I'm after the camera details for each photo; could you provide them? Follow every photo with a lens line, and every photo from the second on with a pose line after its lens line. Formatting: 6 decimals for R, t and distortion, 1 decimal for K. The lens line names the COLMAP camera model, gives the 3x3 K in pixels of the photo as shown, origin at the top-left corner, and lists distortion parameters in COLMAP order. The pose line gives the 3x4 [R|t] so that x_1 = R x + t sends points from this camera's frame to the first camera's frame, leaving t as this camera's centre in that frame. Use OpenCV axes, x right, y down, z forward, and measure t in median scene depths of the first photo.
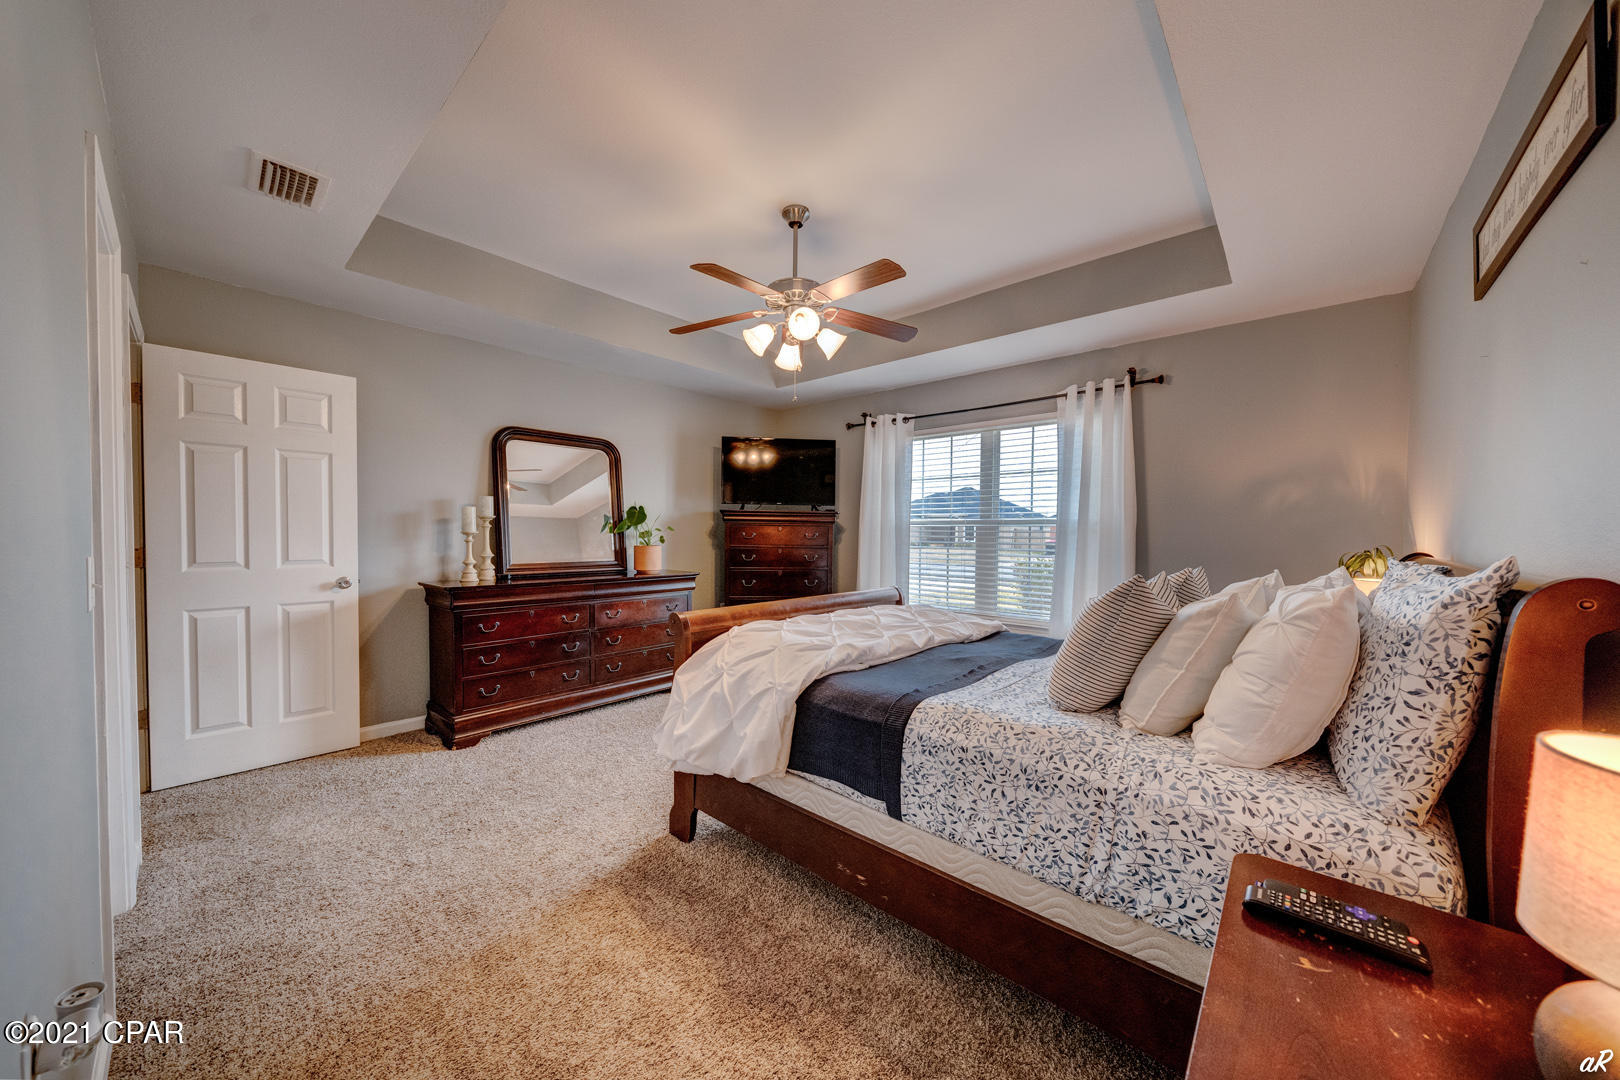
lens RADIAL K [[554.6, 0, 808.5], [0, 554.6, 543.9], [0, 0, 1]] dist [0.000032, 0.000042]
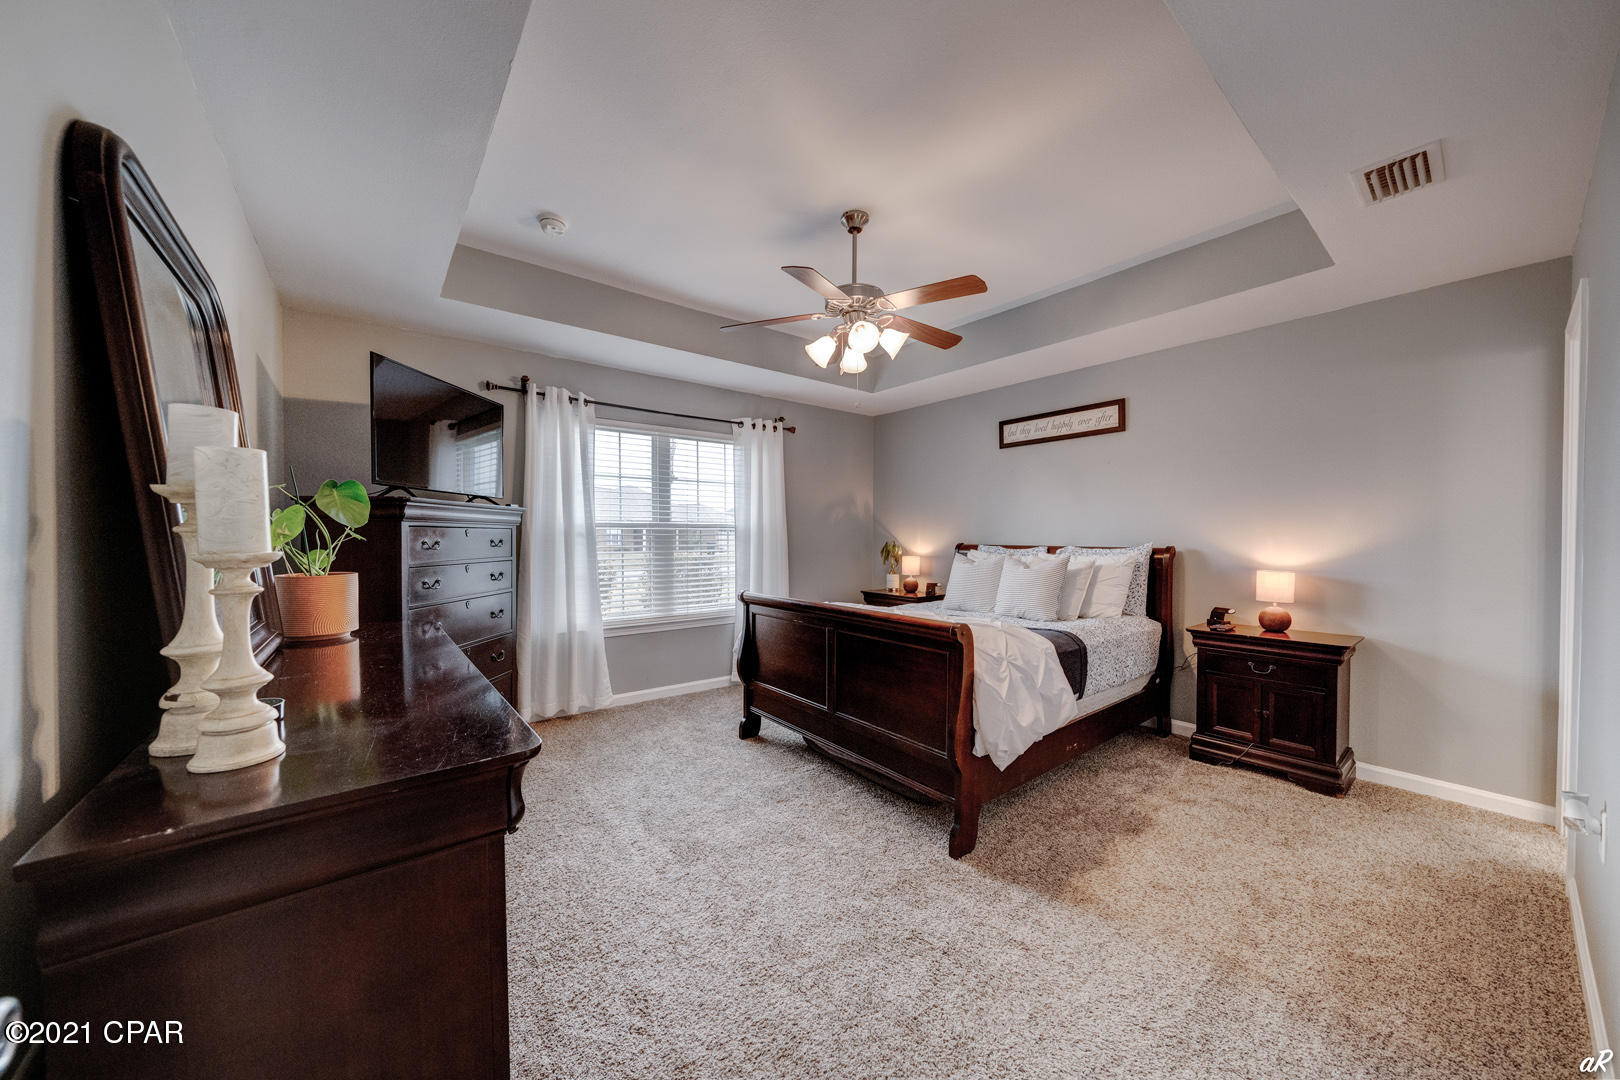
lens RADIAL K [[554.6, 0, 808.5], [0, 554.6, 543.9], [0, 0, 1]] dist [0.000032, 0.000042]
pose [[0.170640, -0.020920, 0.985111, -0.647581], [0.024683, 0.999552, 0.016951, -0.017294], [-0.985024, 0.021423, 0.171080, 0.578702]]
